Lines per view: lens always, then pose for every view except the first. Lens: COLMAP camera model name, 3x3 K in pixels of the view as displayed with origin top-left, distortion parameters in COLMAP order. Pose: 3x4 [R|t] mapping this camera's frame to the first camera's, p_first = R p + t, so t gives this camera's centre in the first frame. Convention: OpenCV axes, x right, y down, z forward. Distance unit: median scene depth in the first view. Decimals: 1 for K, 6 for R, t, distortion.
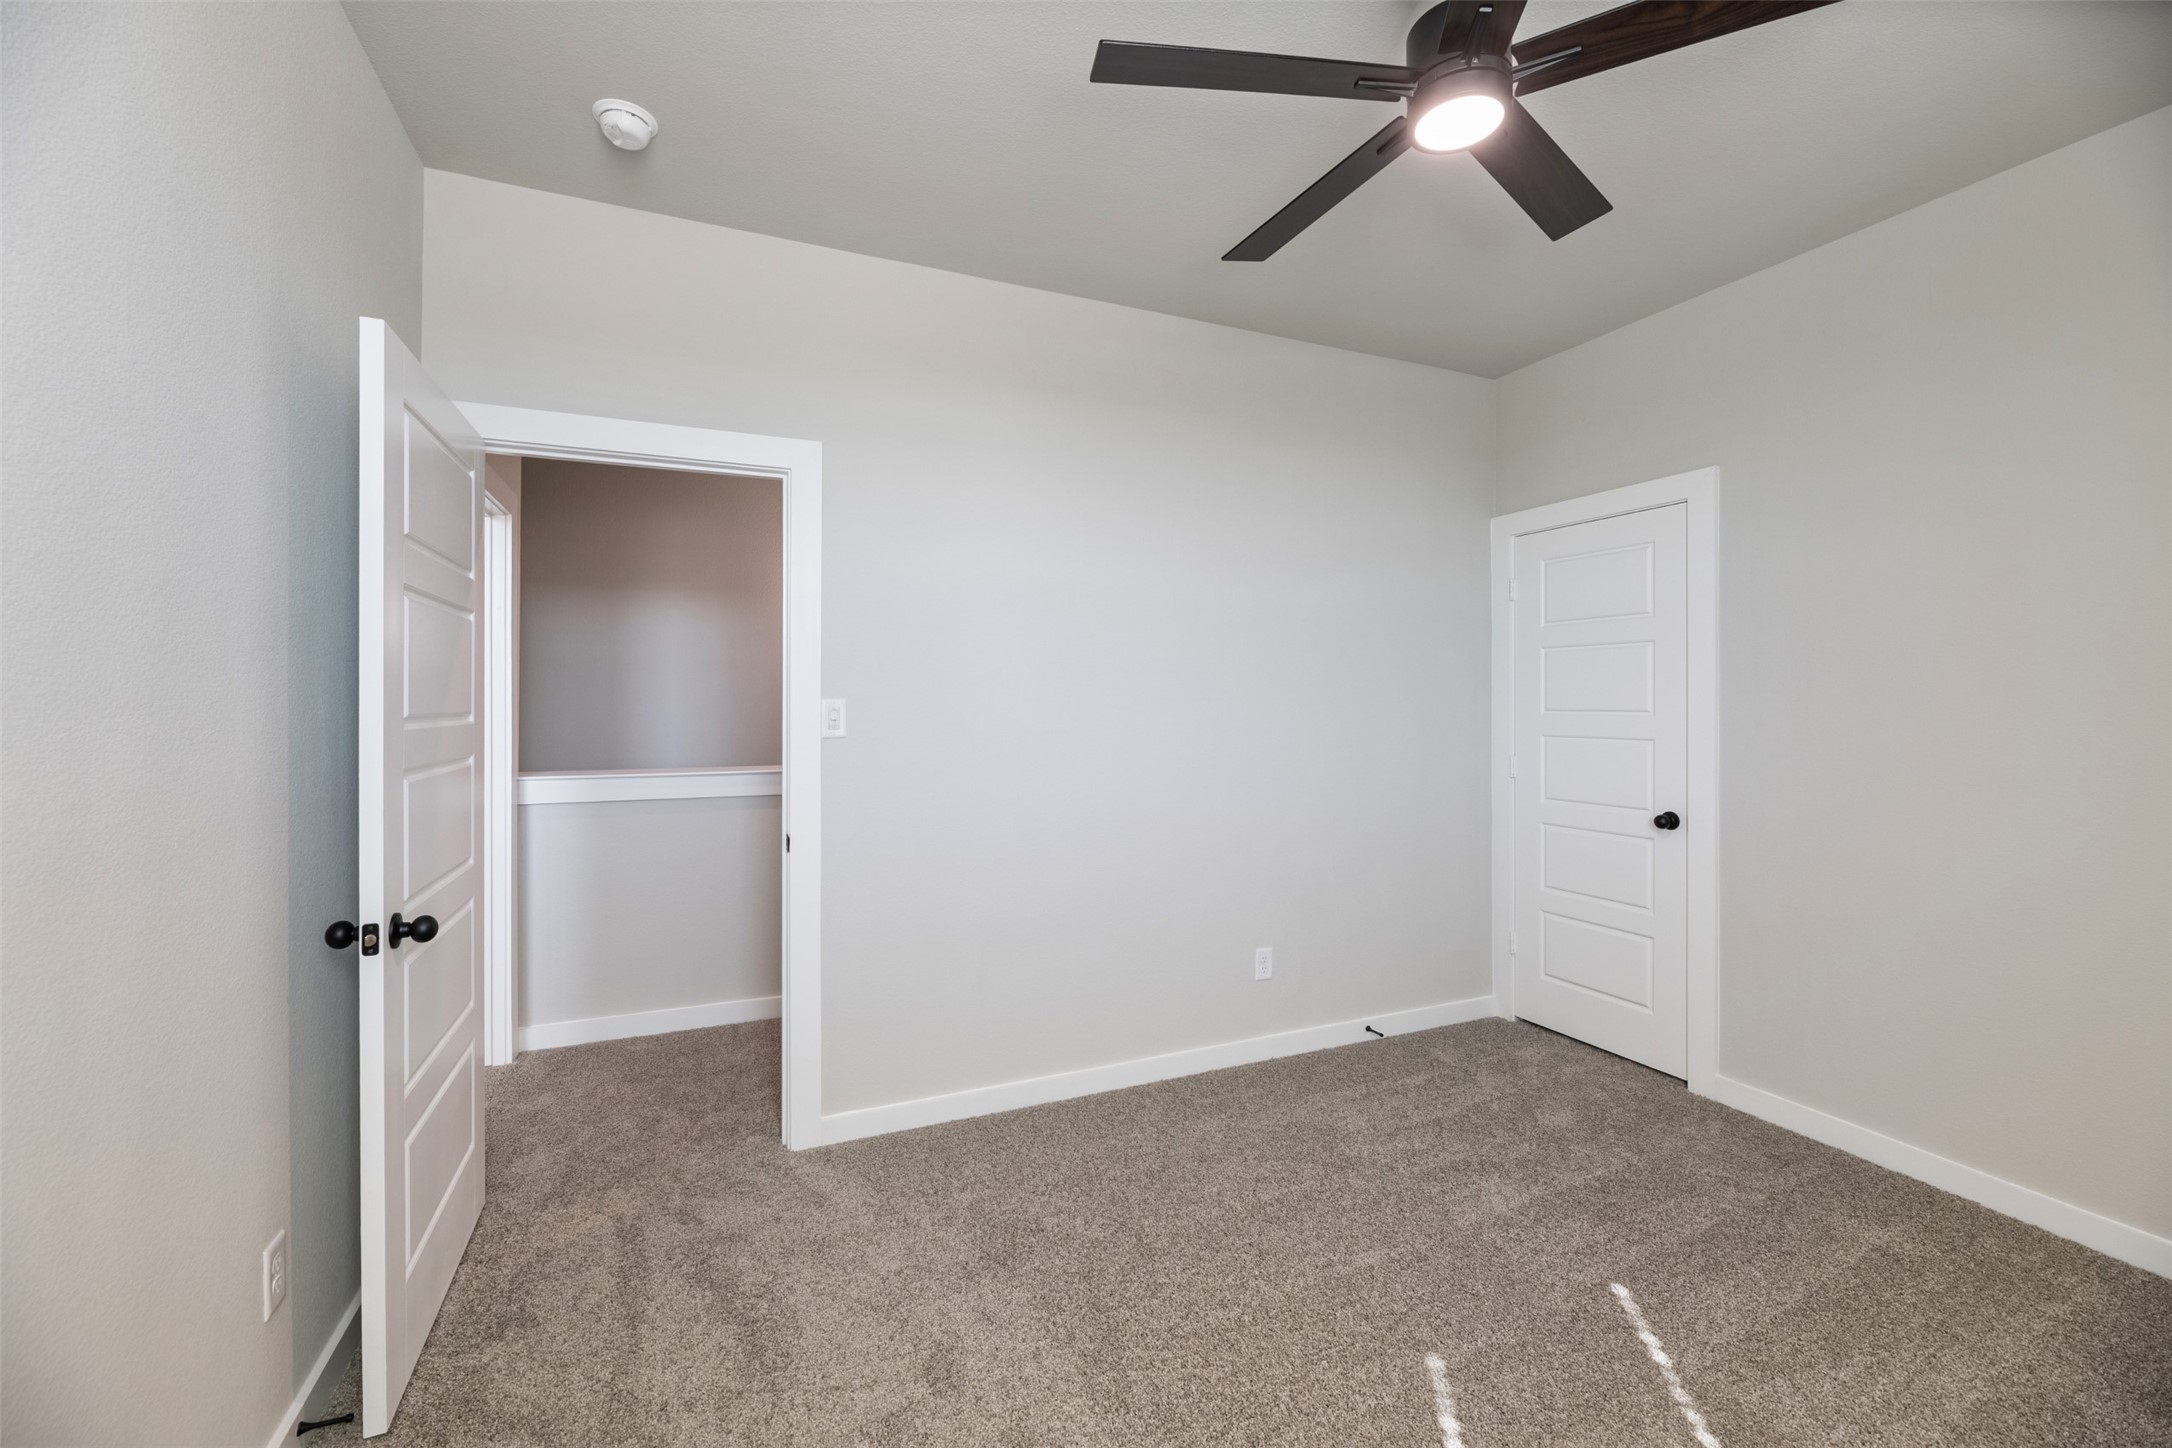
lens RADIAL K [[882.0, 0, 1081.9], [0, 882.0, 709.0], [0, 0, 1]] dist [-0.000124, -0.003361]
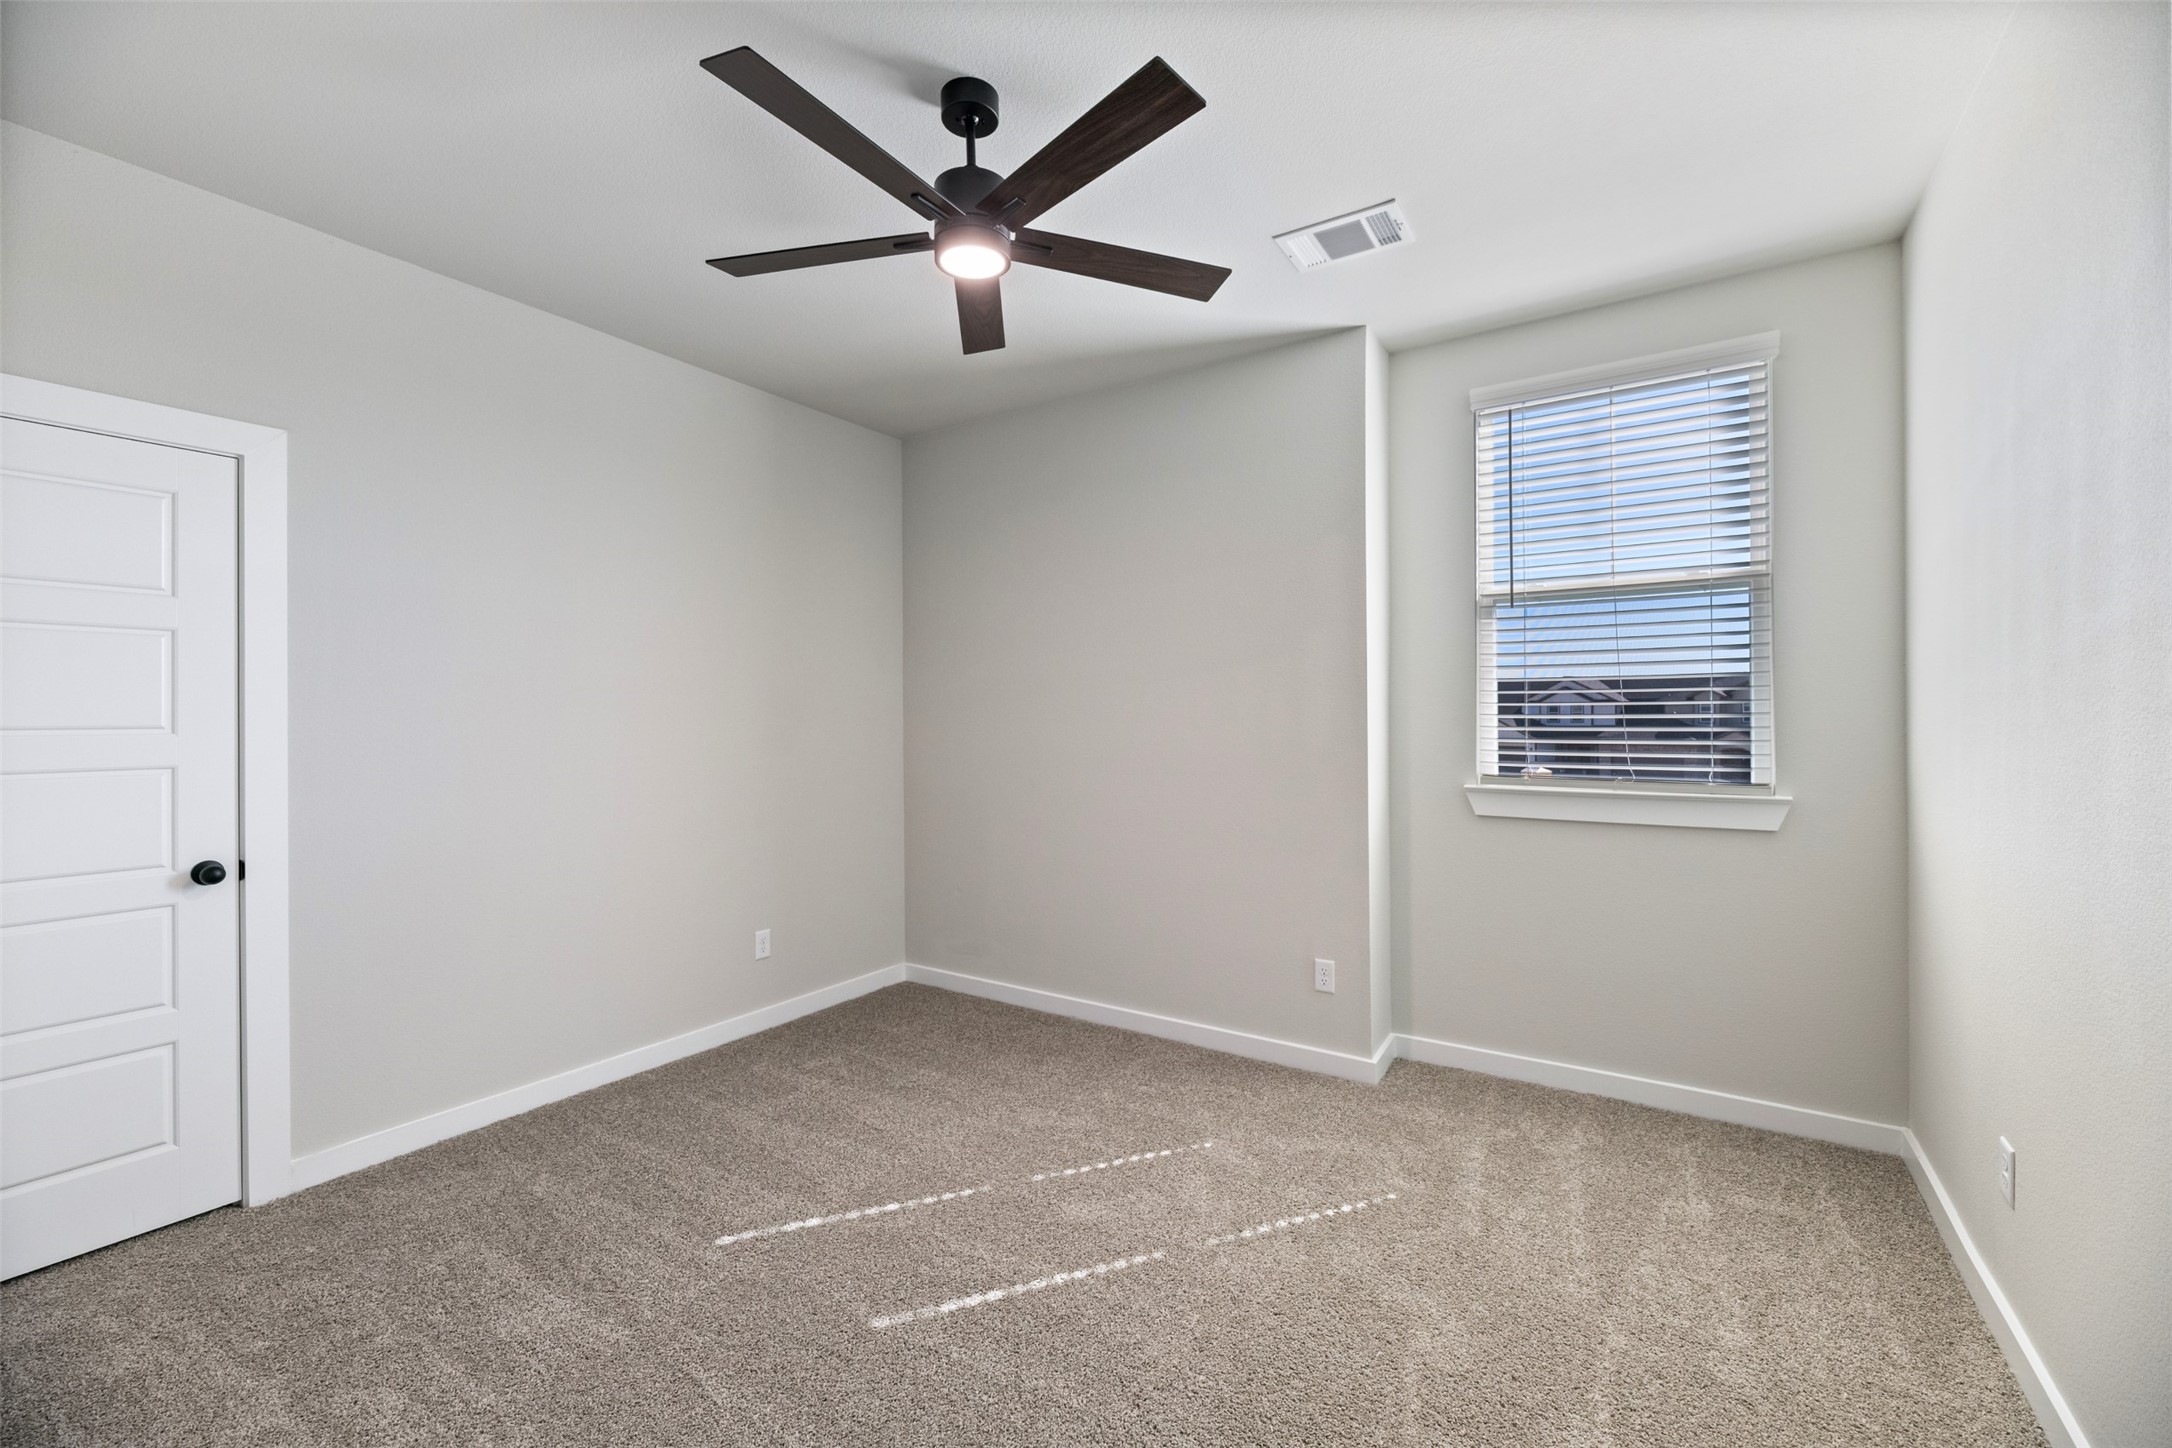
lens RADIAL K [[882.0, 0, 1081.9], [0, 882.0, 709.0], [0, 0, 1]] dist [-0.000124, -0.003361]
pose [[-0.539038, 0.003085, 0.842276, -0.403135], [0.010182, 0.999944, 0.002854, -0.007970], [-0.842220, 0.010115, -0.539039, 0.851746]]
